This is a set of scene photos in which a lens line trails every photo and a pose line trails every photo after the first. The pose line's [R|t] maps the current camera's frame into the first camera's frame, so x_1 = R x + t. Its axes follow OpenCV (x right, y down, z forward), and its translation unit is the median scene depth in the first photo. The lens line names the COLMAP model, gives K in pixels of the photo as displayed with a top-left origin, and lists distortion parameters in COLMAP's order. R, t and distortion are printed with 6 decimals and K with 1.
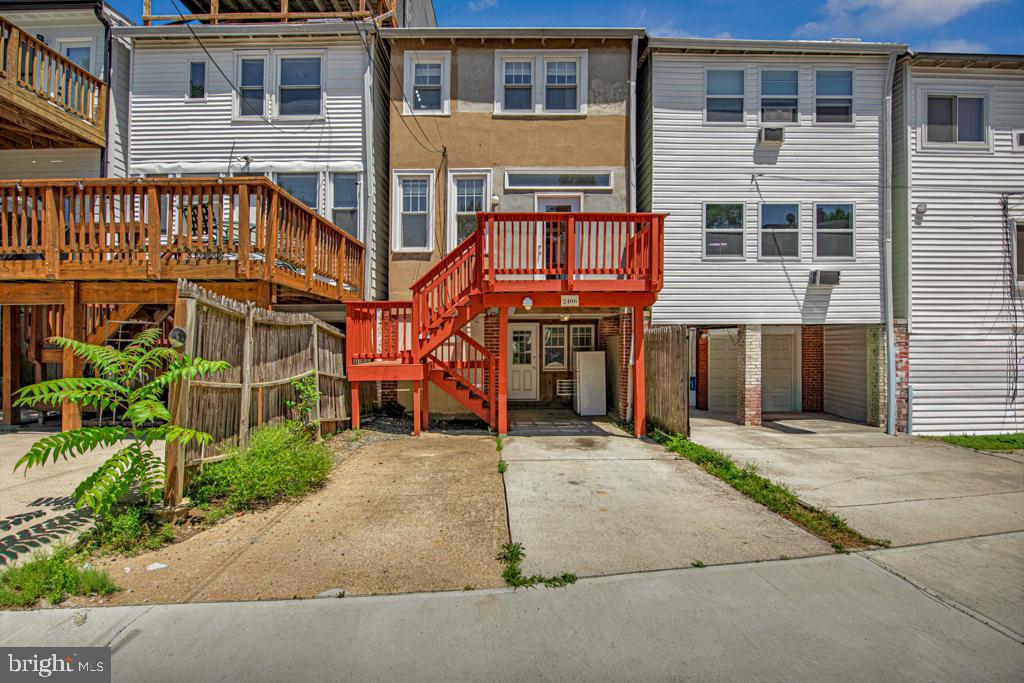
lens RADIAL K [[405.9, 0, 527.8], [0, 405.9, 348.1], [0, 0, 1]] dist [-0.009164, -0.002855]
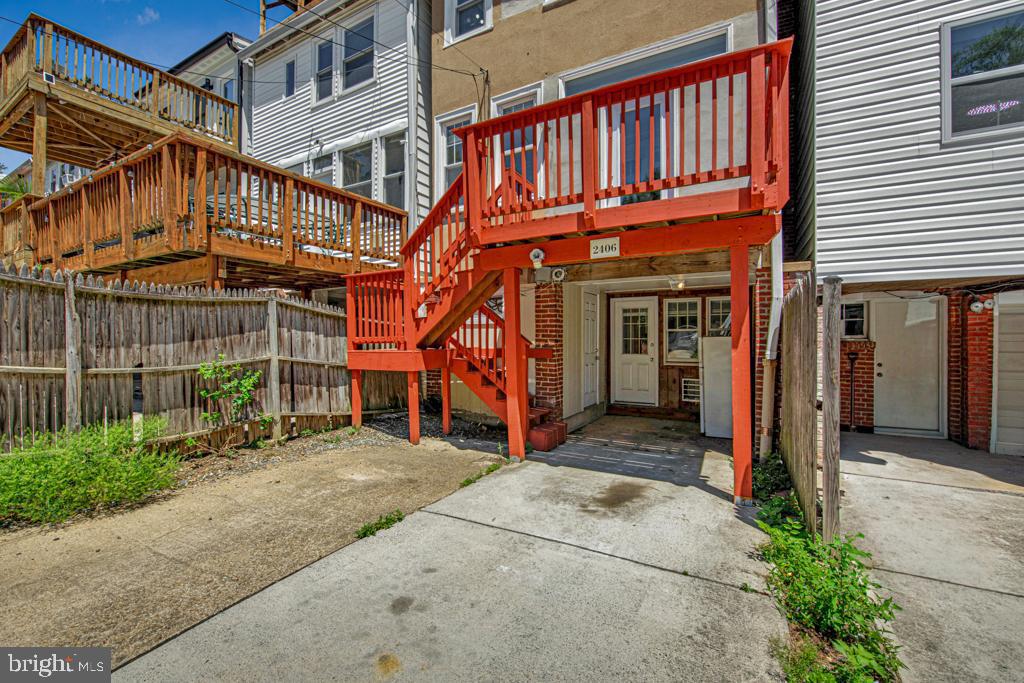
lens RADIAL K [[423.1, 0, 515.4], [0, 423.1, 337.9], [0, 0, 1]] dist [-0.011634, -0.003162]
pose [[0.868141, 0.003406, -0.496305, 0.234277], [-0.000642, 0.999983, 0.005738, 0.008319], [0.496316, -0.004663, 0.868129, 0.316709]]
